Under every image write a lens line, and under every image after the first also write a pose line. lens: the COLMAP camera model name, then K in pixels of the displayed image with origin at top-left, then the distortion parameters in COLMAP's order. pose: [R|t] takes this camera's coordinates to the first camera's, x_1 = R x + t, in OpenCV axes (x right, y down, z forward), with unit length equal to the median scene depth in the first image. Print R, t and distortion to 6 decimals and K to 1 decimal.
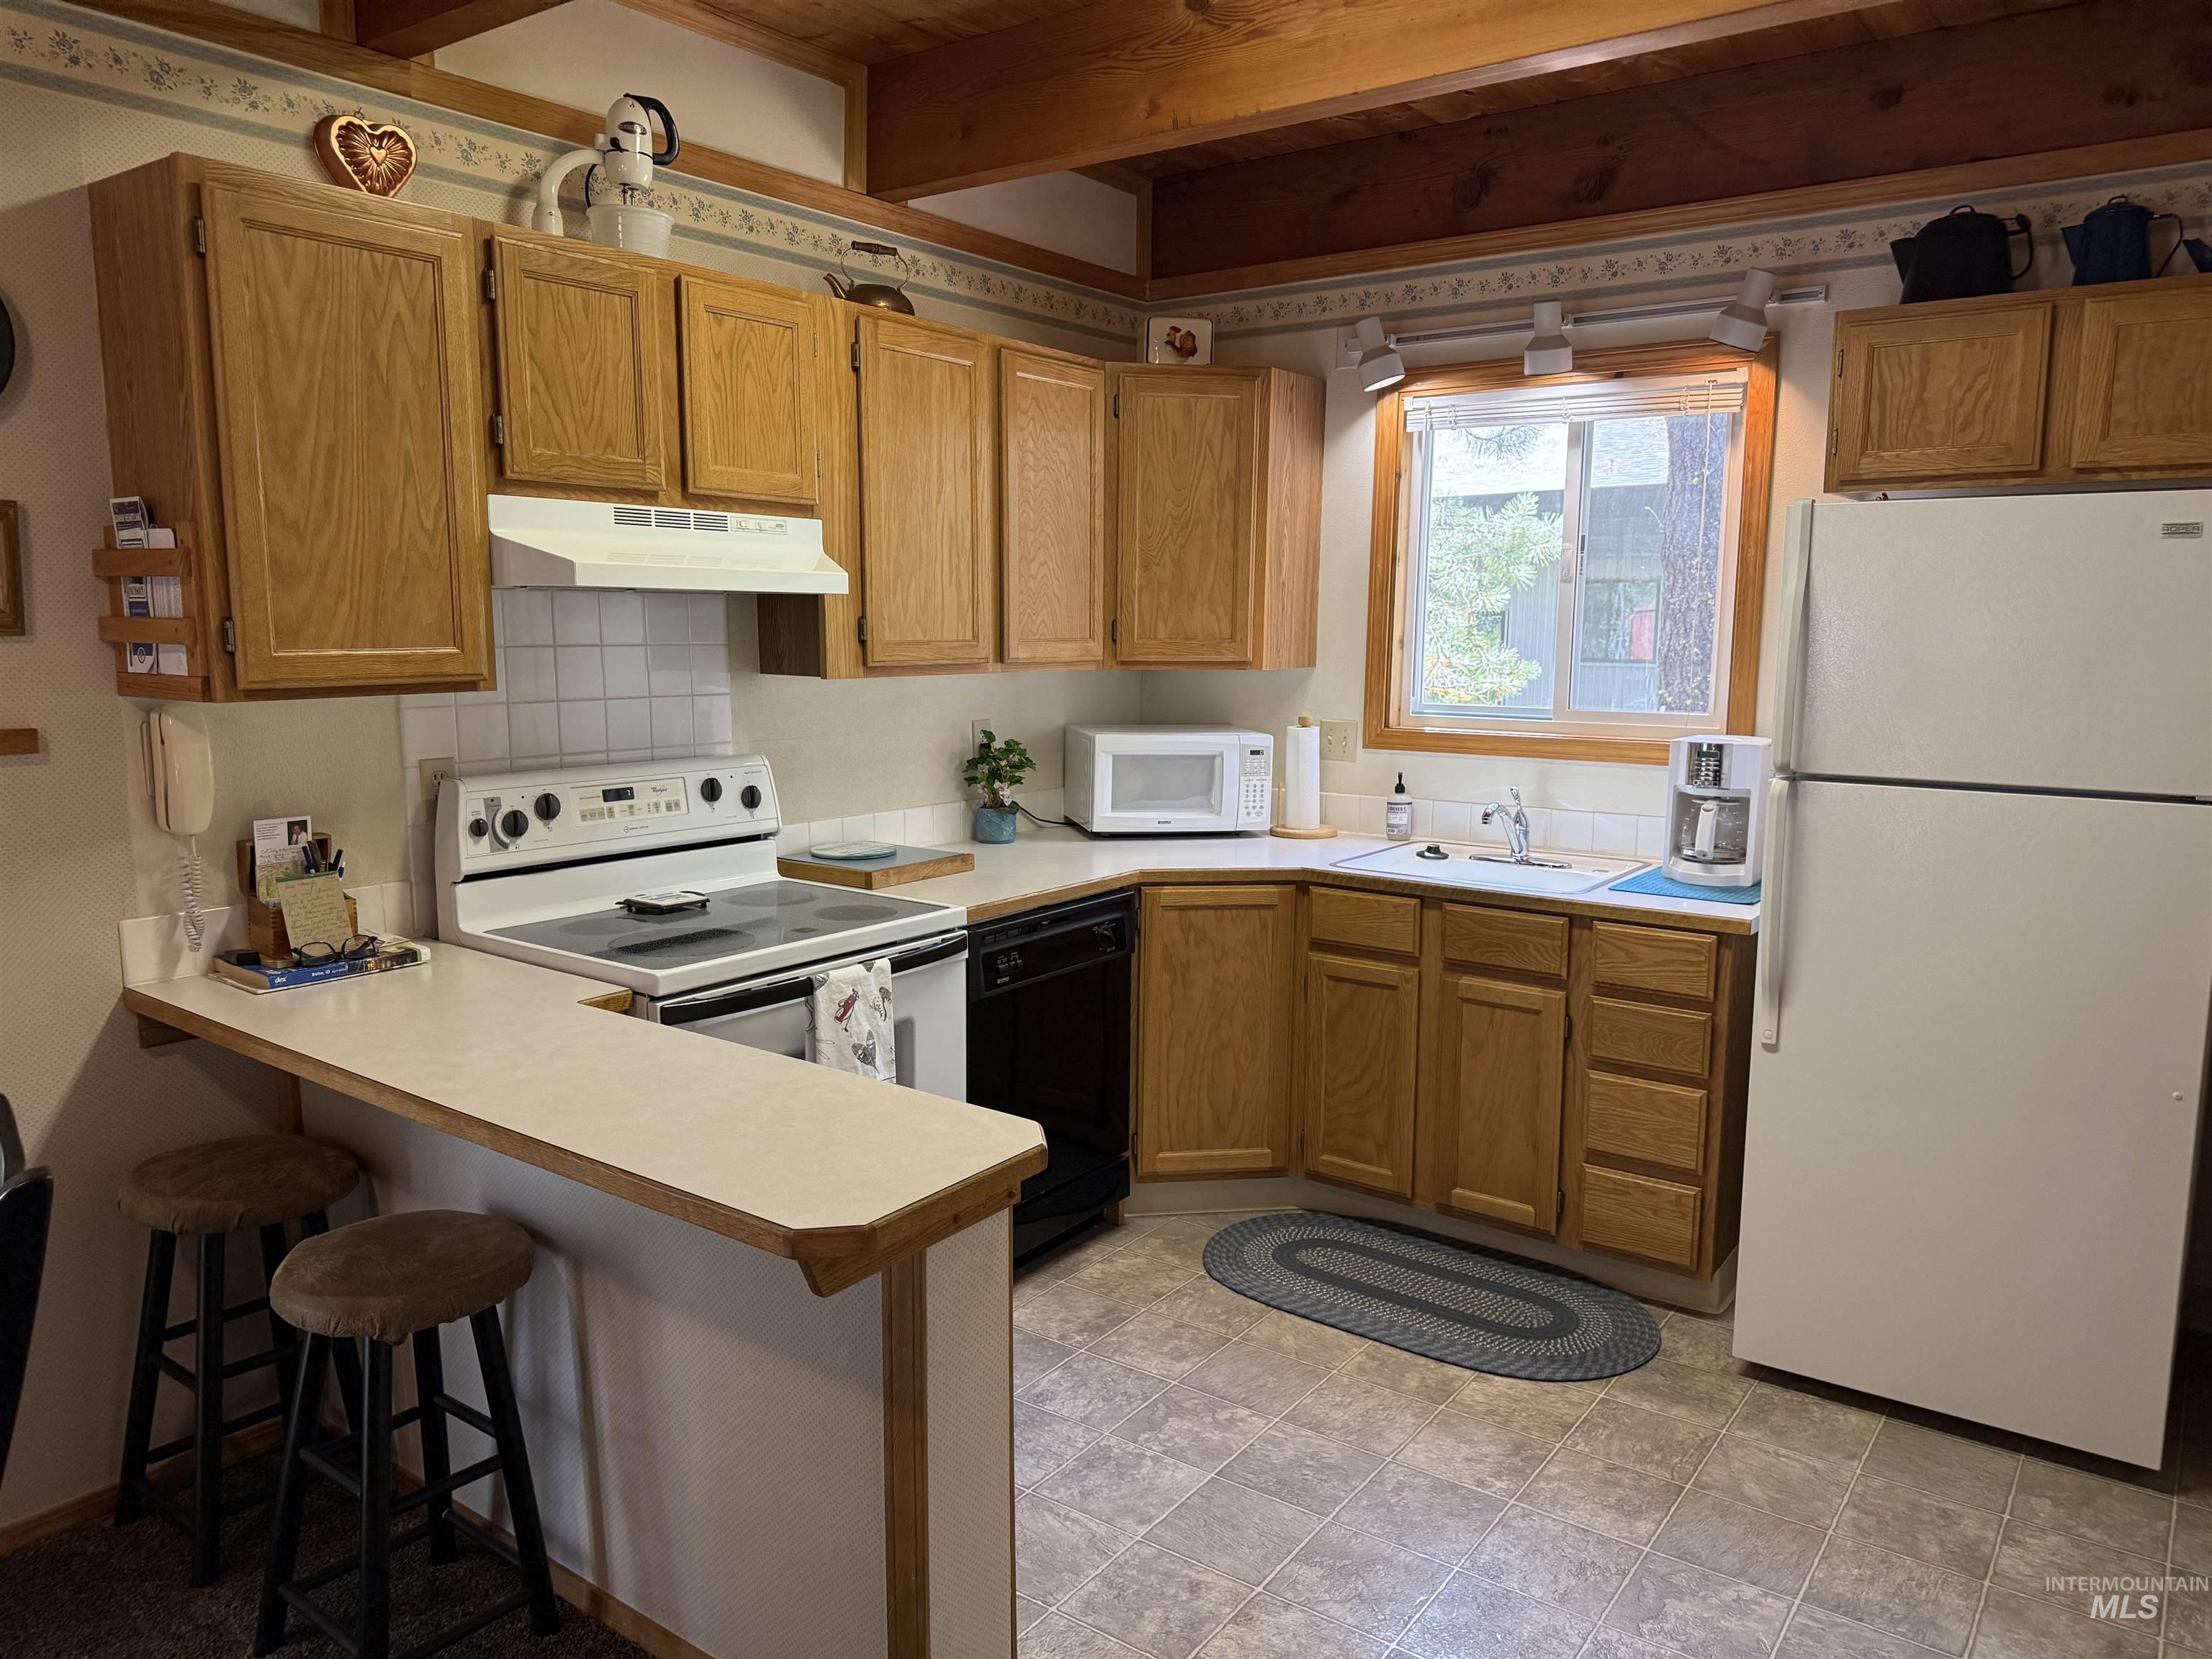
lens RADIAL K [[1567.1, 0, 1103.1], [0, 1567.1, 833.7], [0, 0, 1]] dist [0.049926, -0.043642]
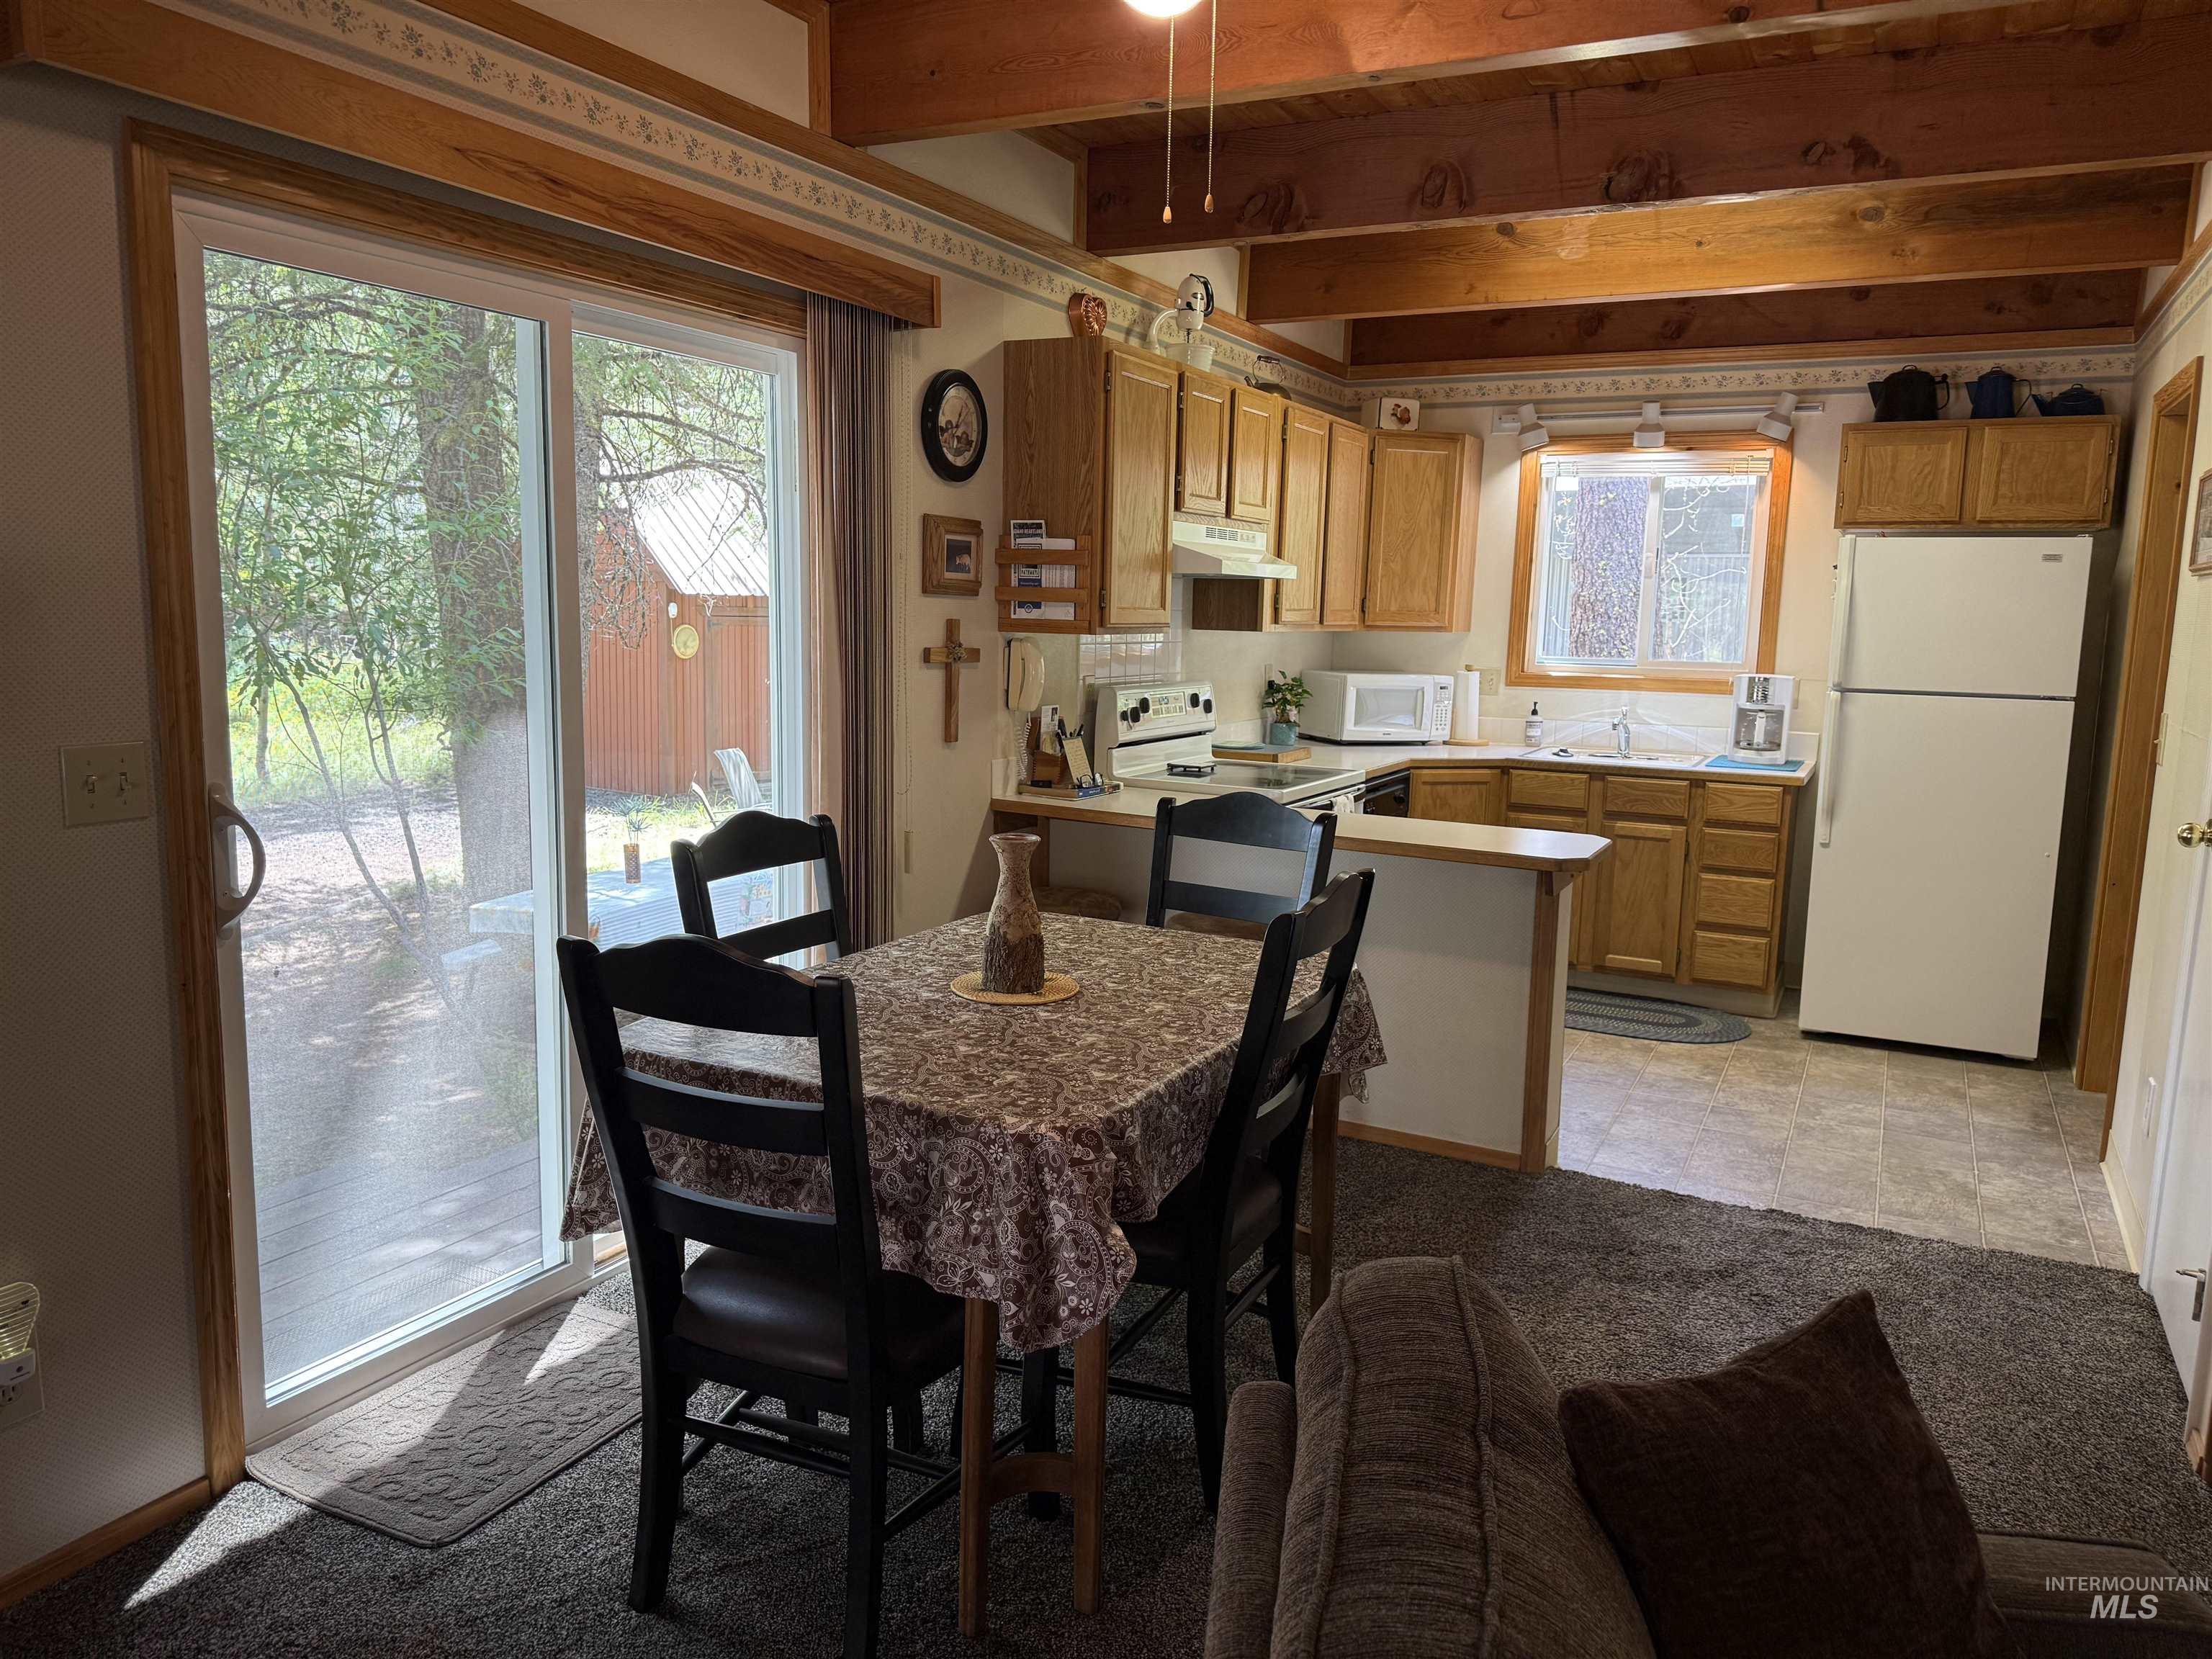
lens RADIAL K [[1594.2, 0, 1099.1], [0, 1594.2, 823.9], [0, 0, 1]] dist [0.078042, -0.089875]
pose [[0.986114, -0.006047, 0.165959, -0.577658], [0.006006, 0.999982, 0.000747, 0.090180], [-0.165961, 0.000260, 0.986132, -0.547347]]
